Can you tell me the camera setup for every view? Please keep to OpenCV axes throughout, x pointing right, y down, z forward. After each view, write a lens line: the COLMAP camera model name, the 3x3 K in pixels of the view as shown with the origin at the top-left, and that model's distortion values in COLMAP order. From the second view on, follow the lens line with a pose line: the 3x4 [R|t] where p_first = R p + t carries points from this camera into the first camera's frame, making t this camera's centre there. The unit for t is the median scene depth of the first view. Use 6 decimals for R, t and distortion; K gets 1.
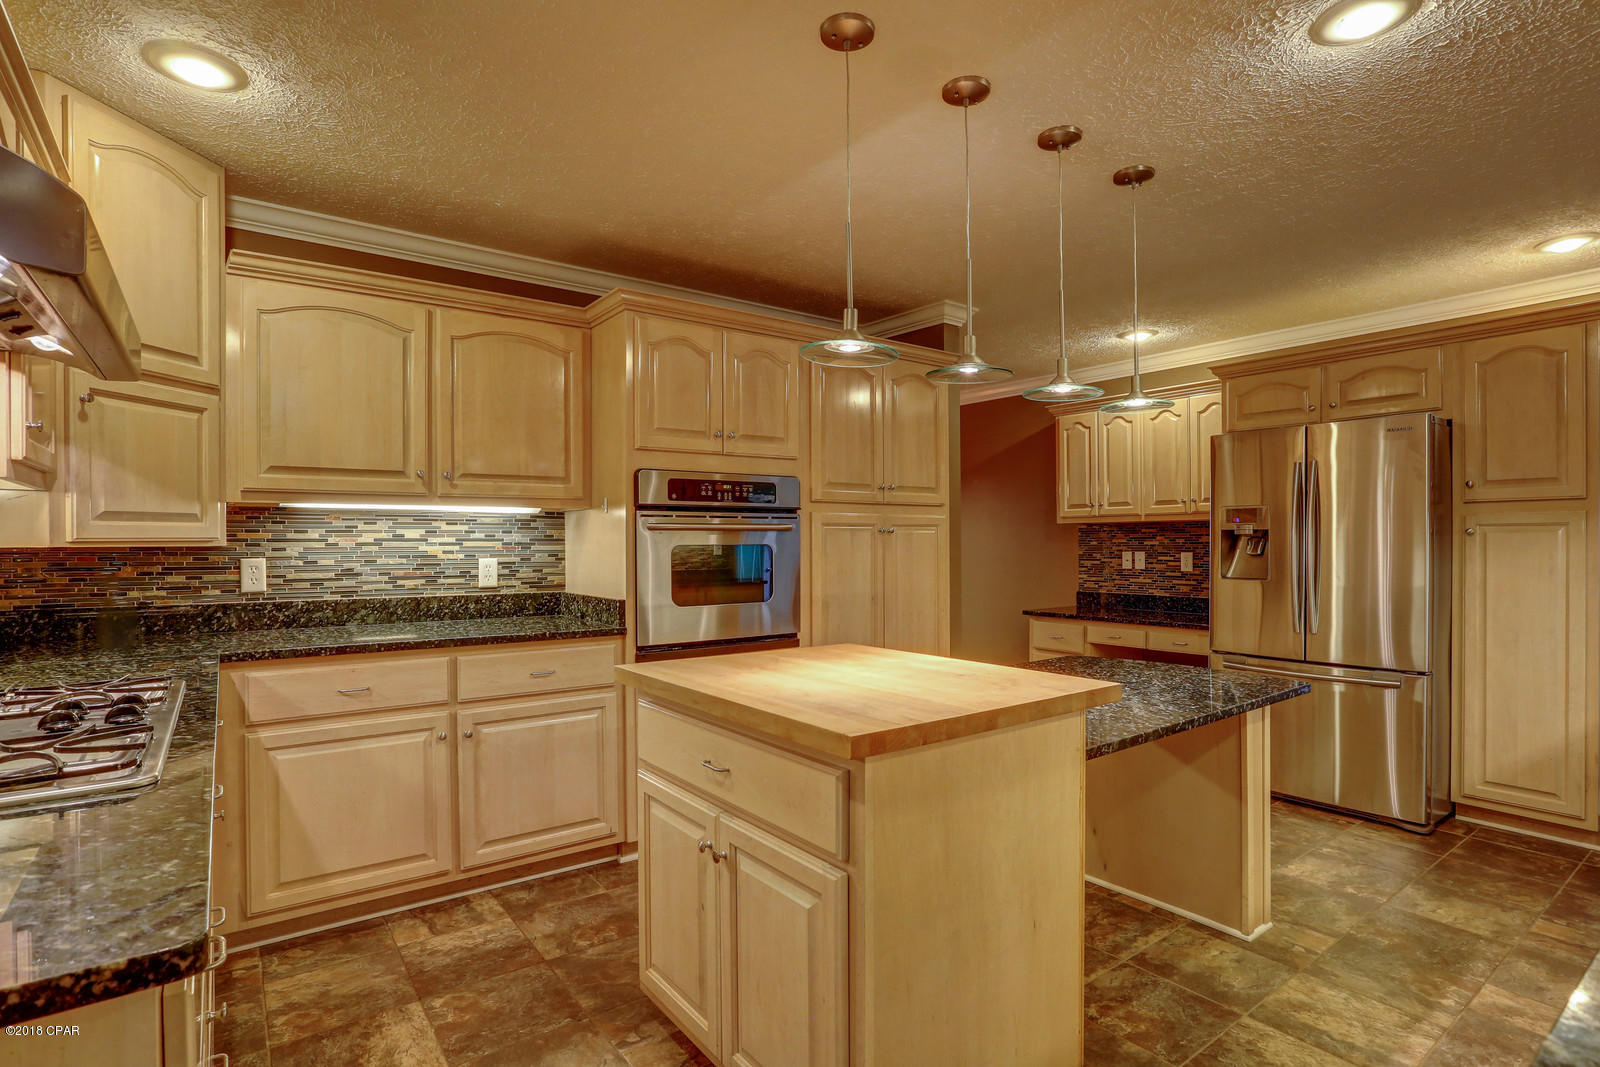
lens RADIAL K [[797.6, 0, 798.3], [0, 797.6, 545.2], [0, 0, 1]] dist [-0.057635, 0.029477]
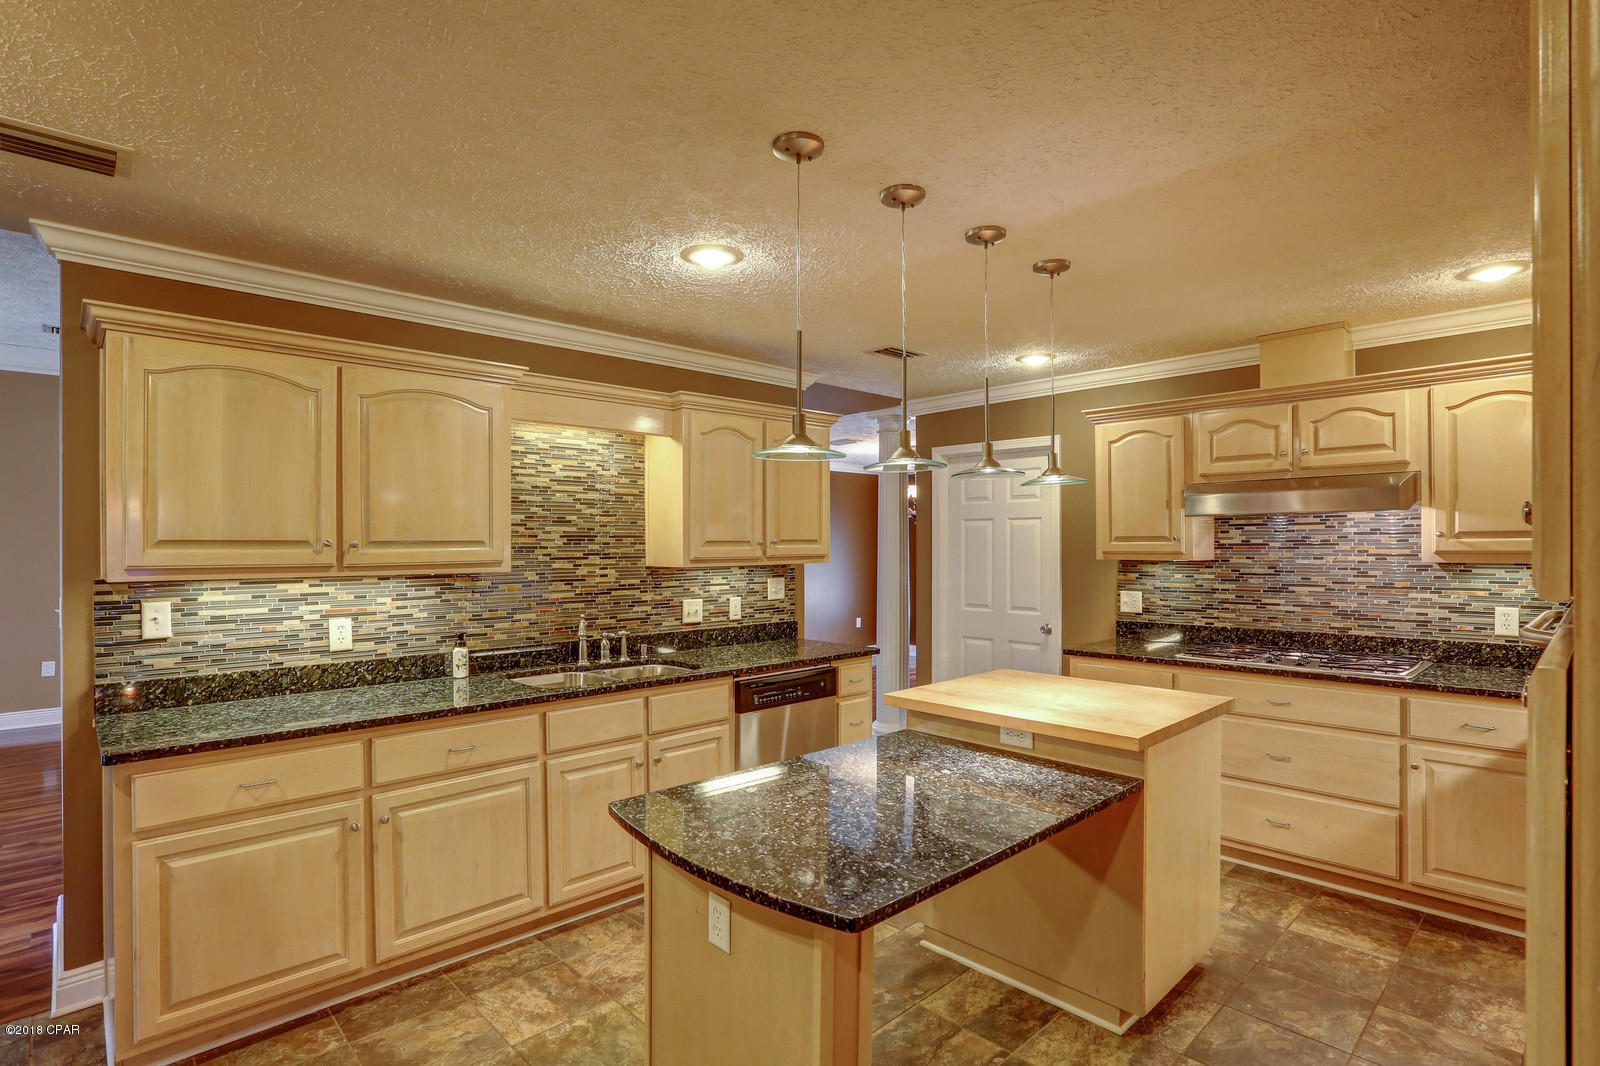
lens RADIAL K [[800.5, 0, 800.0], [0, 800.5, 533.0], [0, 0, 1]] dist [-0.047345, 0.021886]
pose [[-0.993004, 0.004764, -0.117984, 0.463636], [0.005772, 0.999950, -0.008200, -0.085841], [0.117939, -0.008823, -0.992982, 1.568084]]
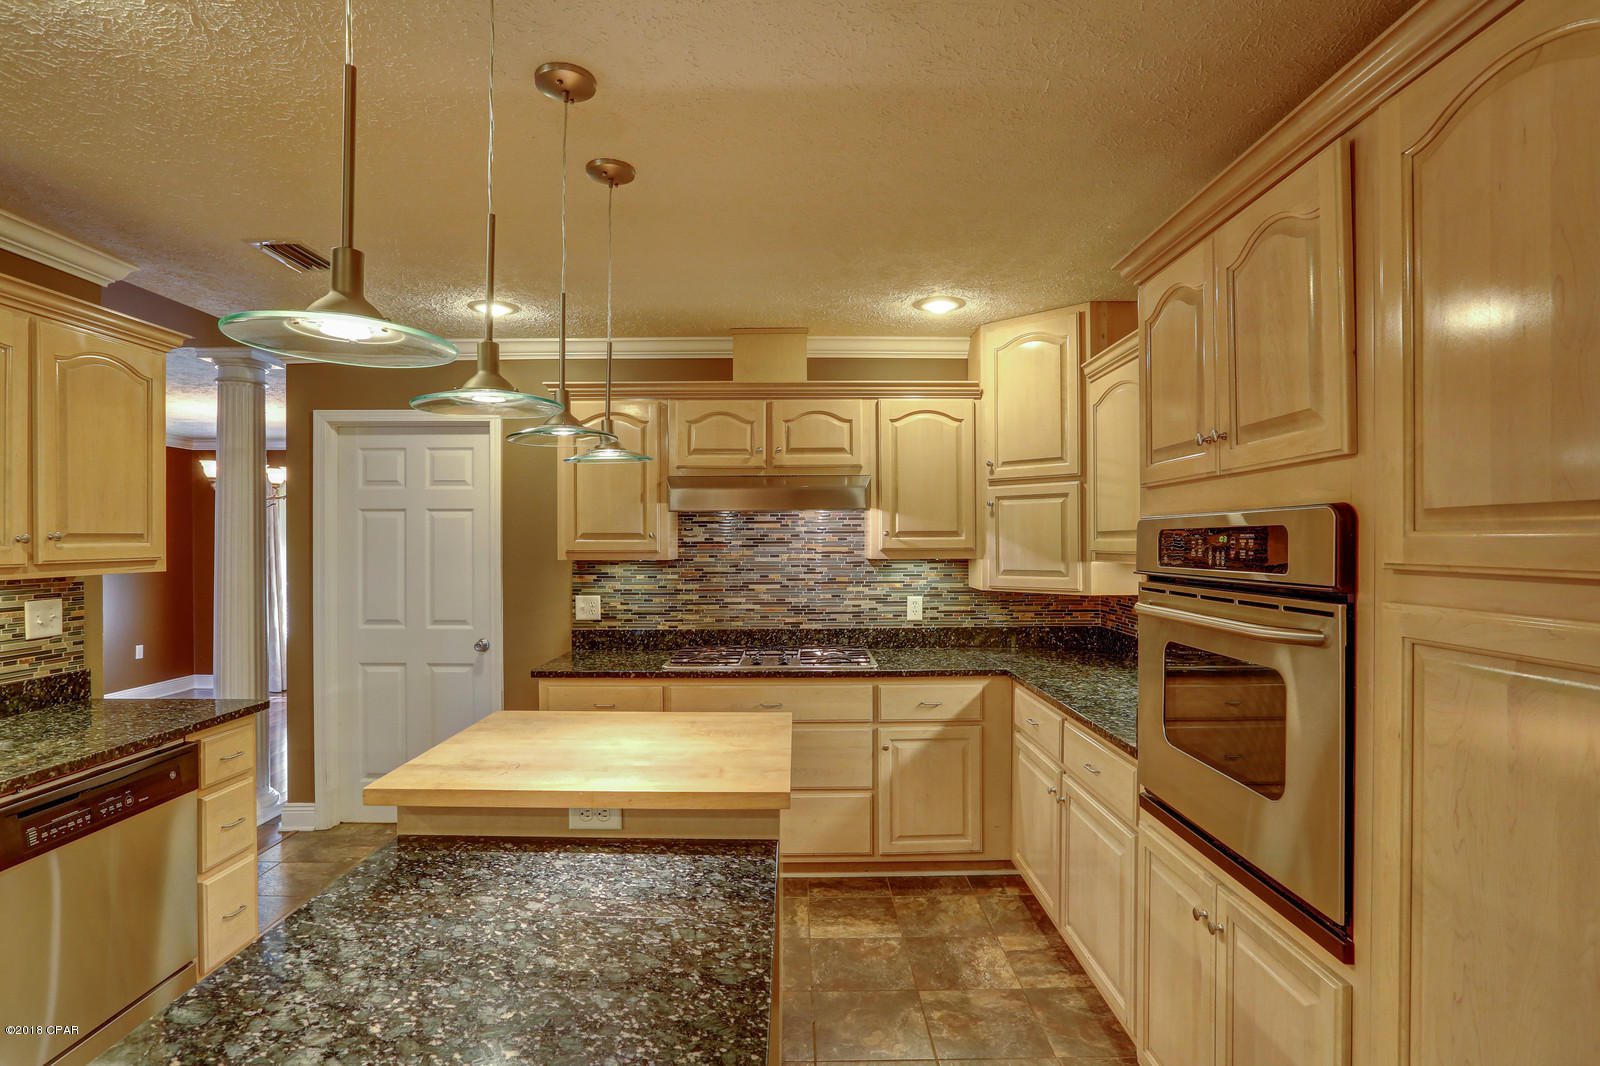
lens RADIAL K [[797.6, 0, 798.3], [0, 797.6, 544.7], [0, 0, 1]] dist [-0.057635, 0.029477]
pose [[-0.595016, 0.007685, -0.803677, 0.521052], [-0.001061, 0.999946, 0.010347, -0.083222], [0.803713, 0.007009, -0.594975, 1.205372]]
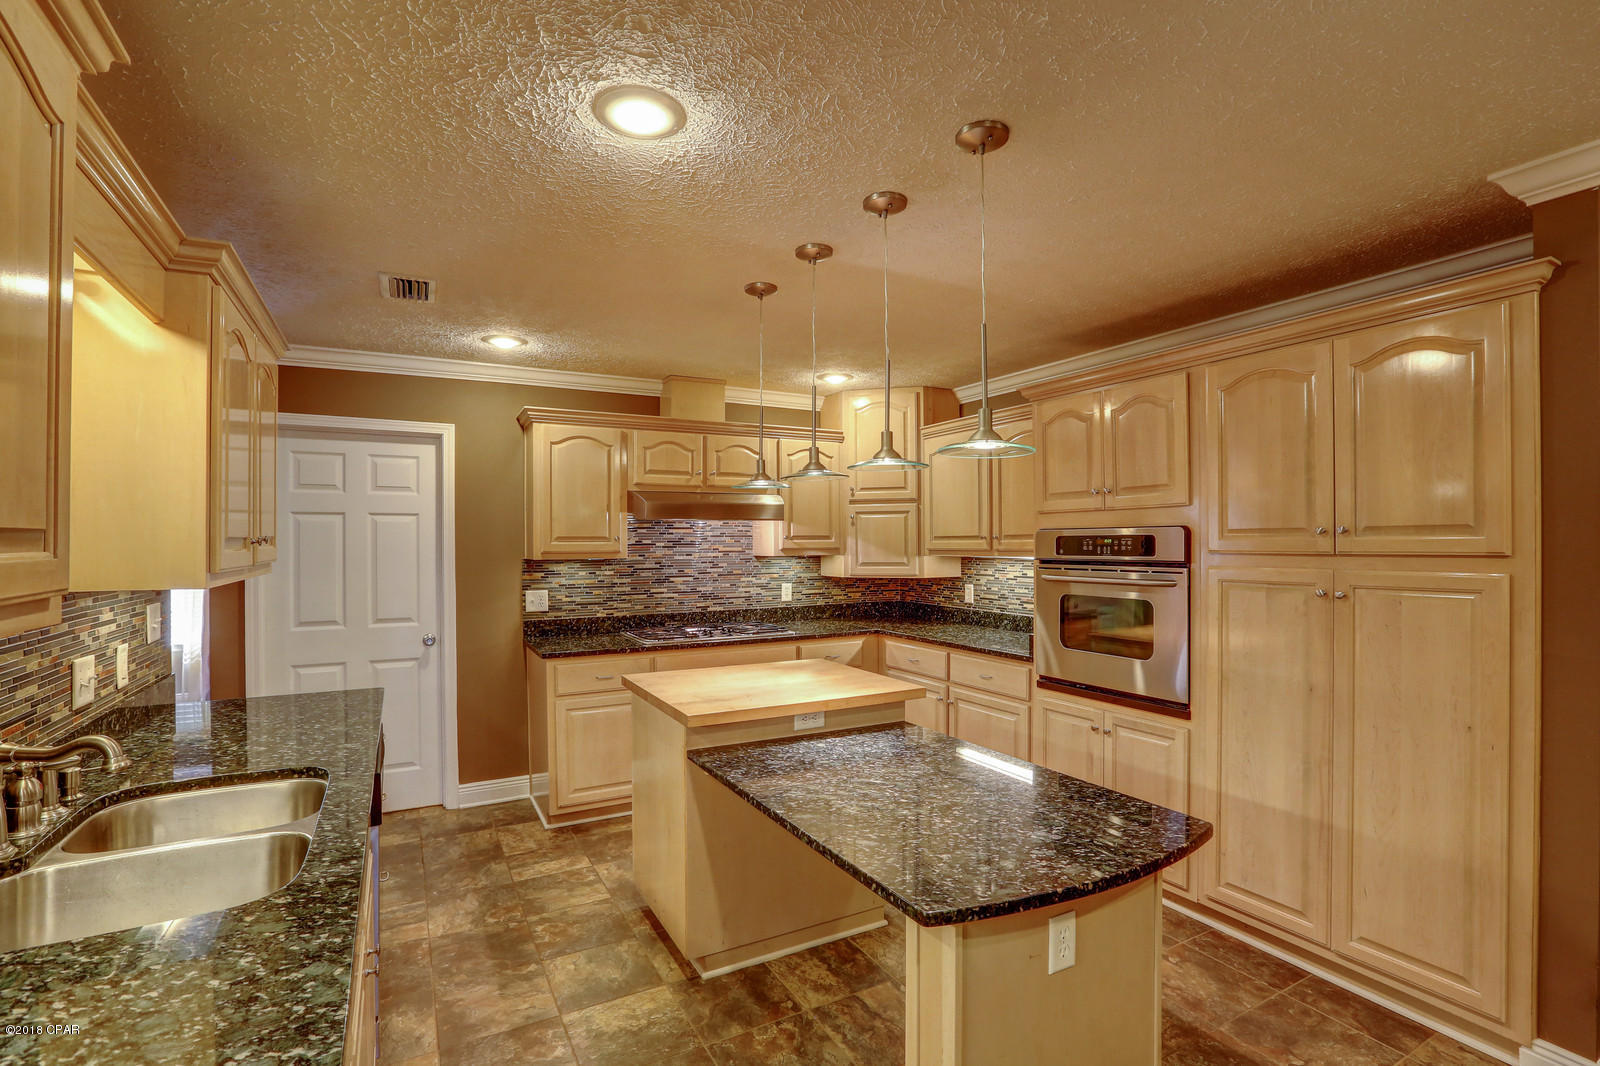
lens RADIAL K [[744.0, 0, 800.0], [0, 744.0, 533.0], [0, 0, 1]] dist [-0.054974, 0.018027]
pose [[-0.140062, -0.008647, -0.990105, 1.018362], [-0.001454, 0.999963, -0.008527, -0.083542], [0.990142, 0.000245, -0.140069, 0.825440]]
